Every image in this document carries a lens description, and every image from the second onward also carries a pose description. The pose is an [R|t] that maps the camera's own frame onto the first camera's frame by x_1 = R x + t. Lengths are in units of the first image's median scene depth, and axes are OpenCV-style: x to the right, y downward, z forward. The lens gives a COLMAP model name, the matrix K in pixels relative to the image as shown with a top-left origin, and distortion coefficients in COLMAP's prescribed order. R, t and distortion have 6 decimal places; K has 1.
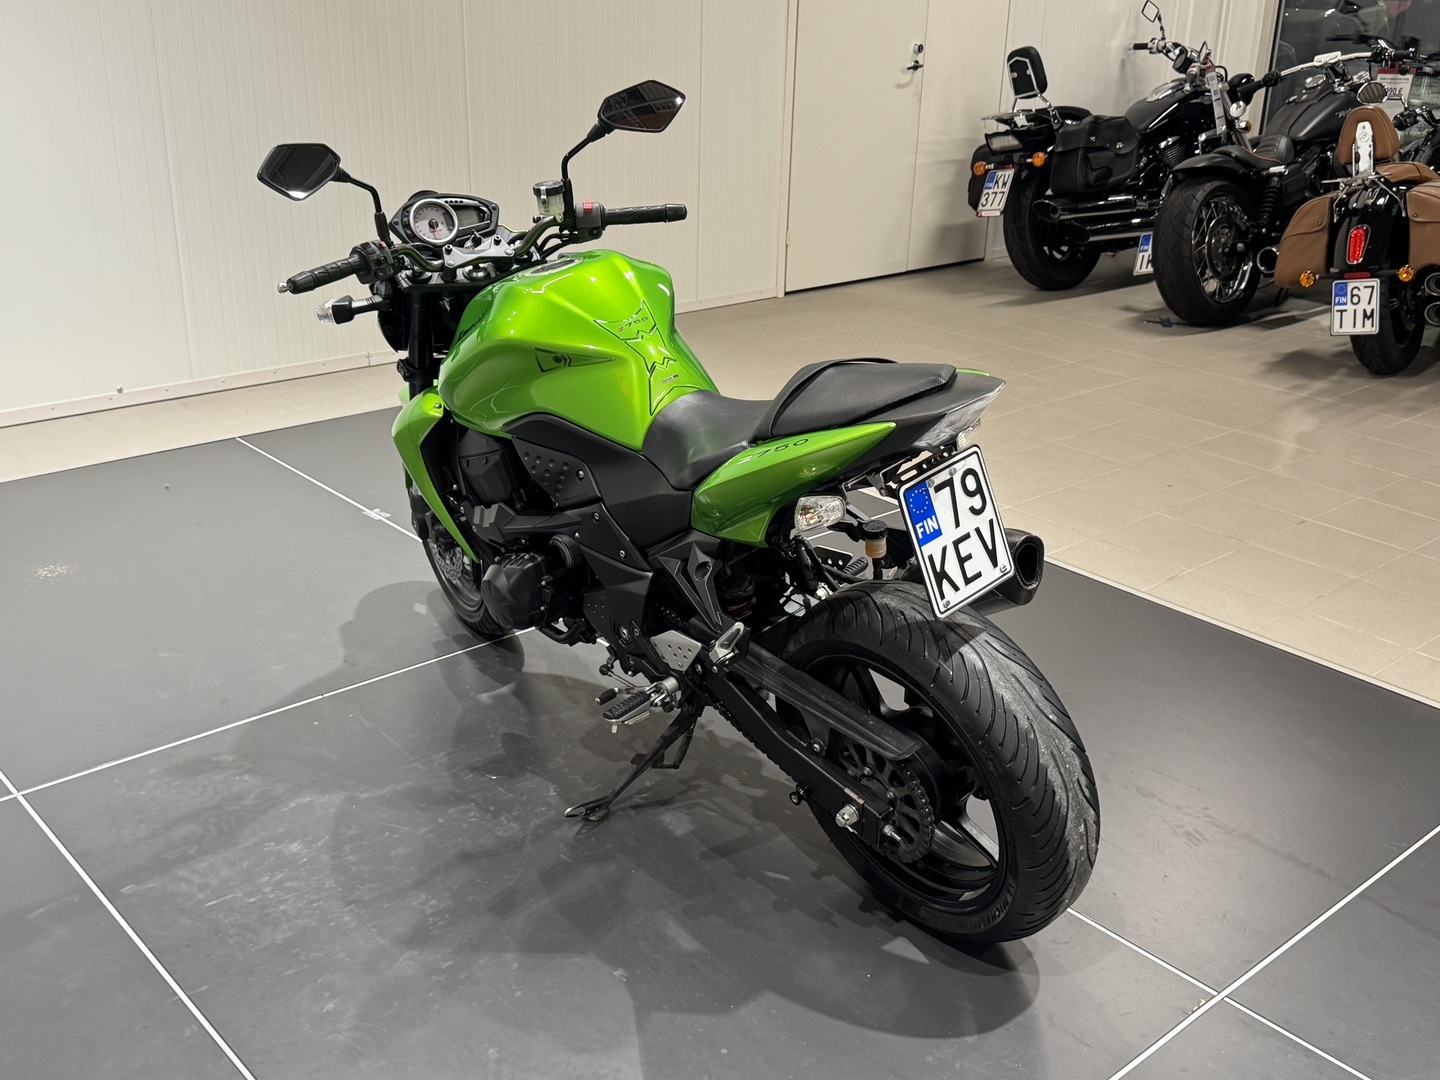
lens RADIAL K [[1480.7, 0, 720.0], [0, 1480.7, 540.0], [0, 0, 1]] dist [0.060649, -0.016149]
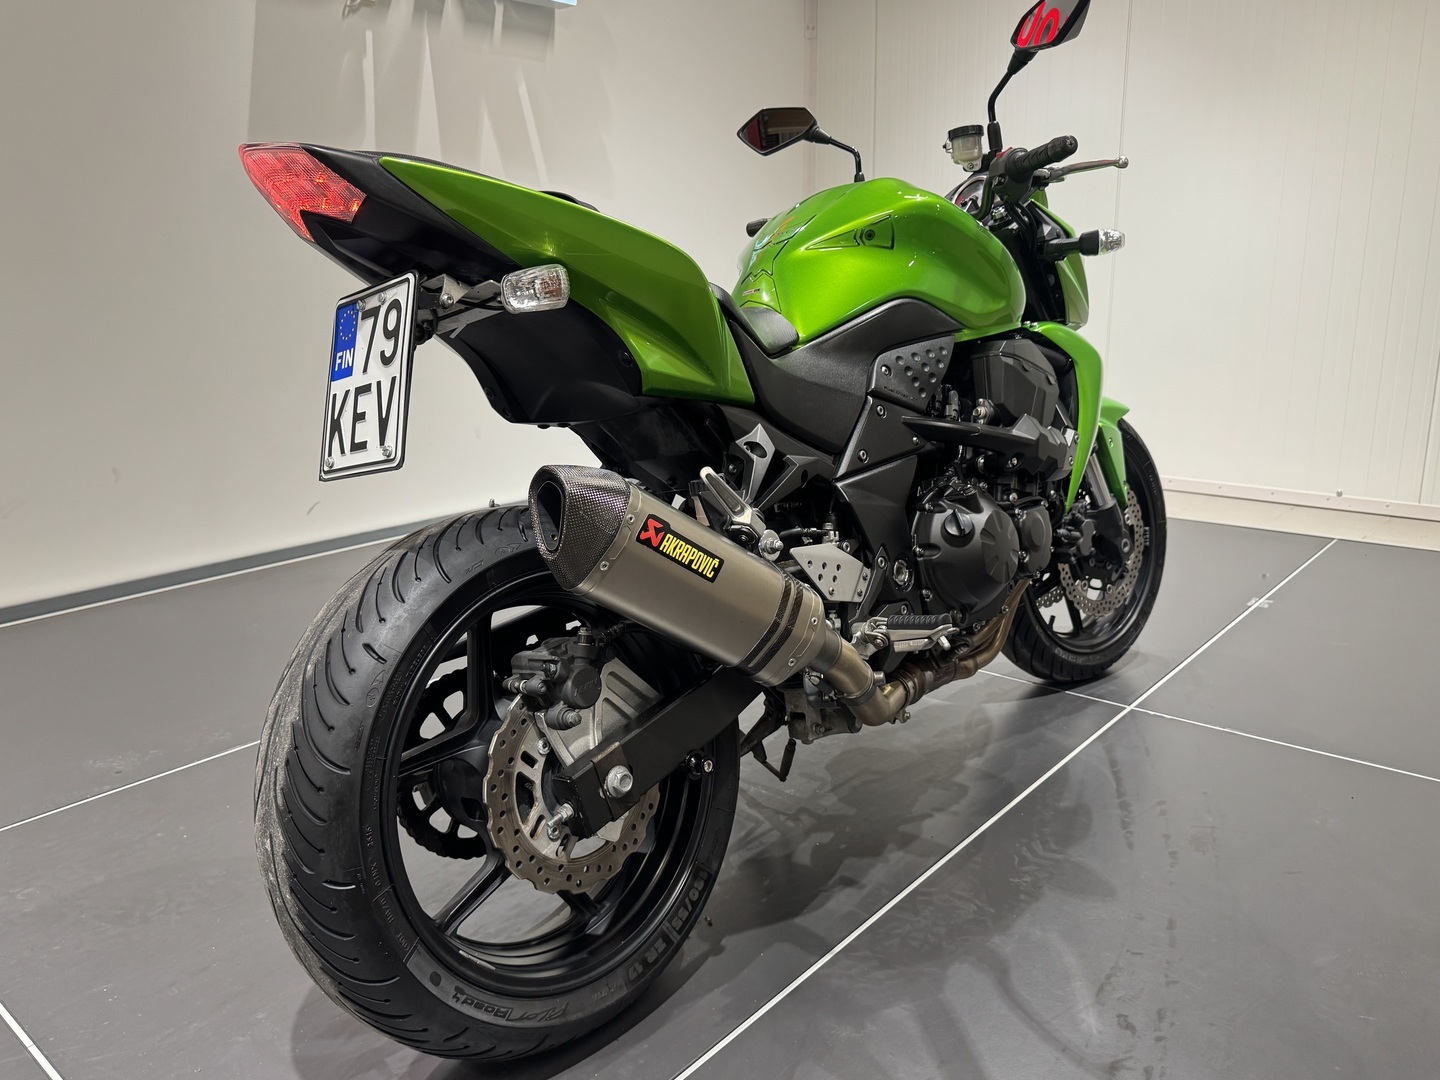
lens RADIAL K [[1079.1, 0, 720.0], [0, 1079.1, 540.0], [0, 0, 1]] dist [0.046096, -0.056530]
pose [[0.132764, 0.202796, -0.970179, 0.527854], [-0.346838, 0.926461, 0.146195, -0.052221], [0.928481, 0.317086, 0.193339, 0.785832]]
